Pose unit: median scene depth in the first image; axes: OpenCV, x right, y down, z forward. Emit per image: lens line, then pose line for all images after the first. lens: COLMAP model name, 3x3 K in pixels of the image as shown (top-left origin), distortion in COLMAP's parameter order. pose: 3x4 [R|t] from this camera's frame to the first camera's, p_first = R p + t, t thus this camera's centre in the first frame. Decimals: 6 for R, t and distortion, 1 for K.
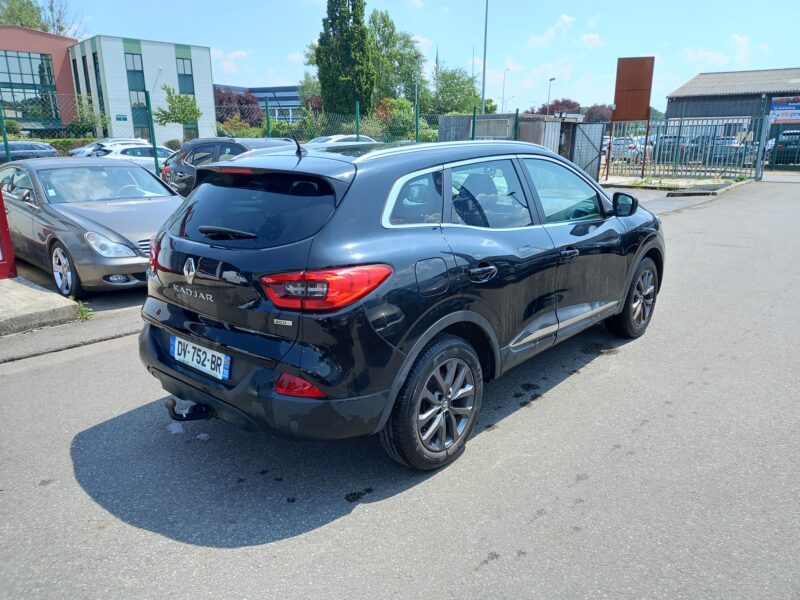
lens RADIAL K [[585.7, 0, 404.9], [0, 585.7, 288.8], [0, 0, 1]] dist [0.091252, -0.090972]
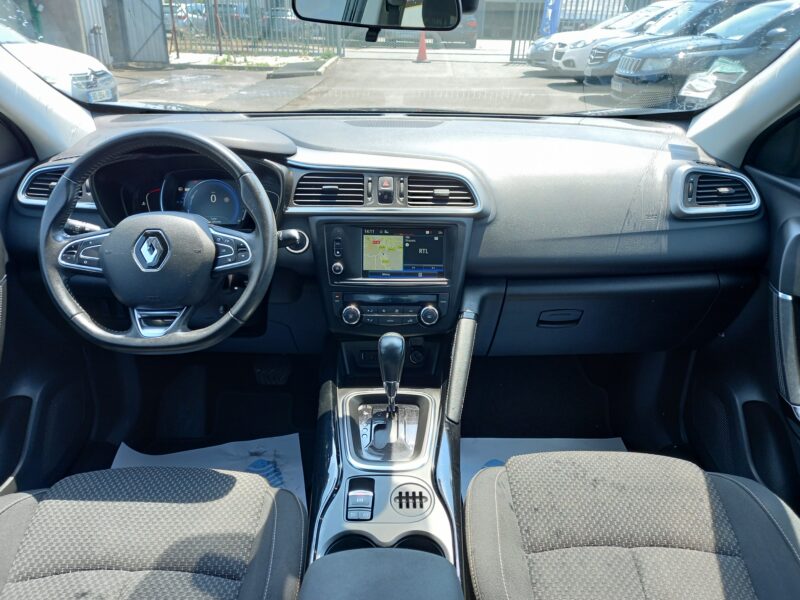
lens RADIAL K [[585.7, 0, 404.9], [0, 585.7, 288.8], [0, 0, 1]] dist [0.091252, -0.090972]
pose [[0.748185, -0.260497, 0.610213, 0.007142], [0.142431, 0.961320, 0.235748, -0.037344], [-0.648022, -0.089470, 0.756348, 0.200159]]
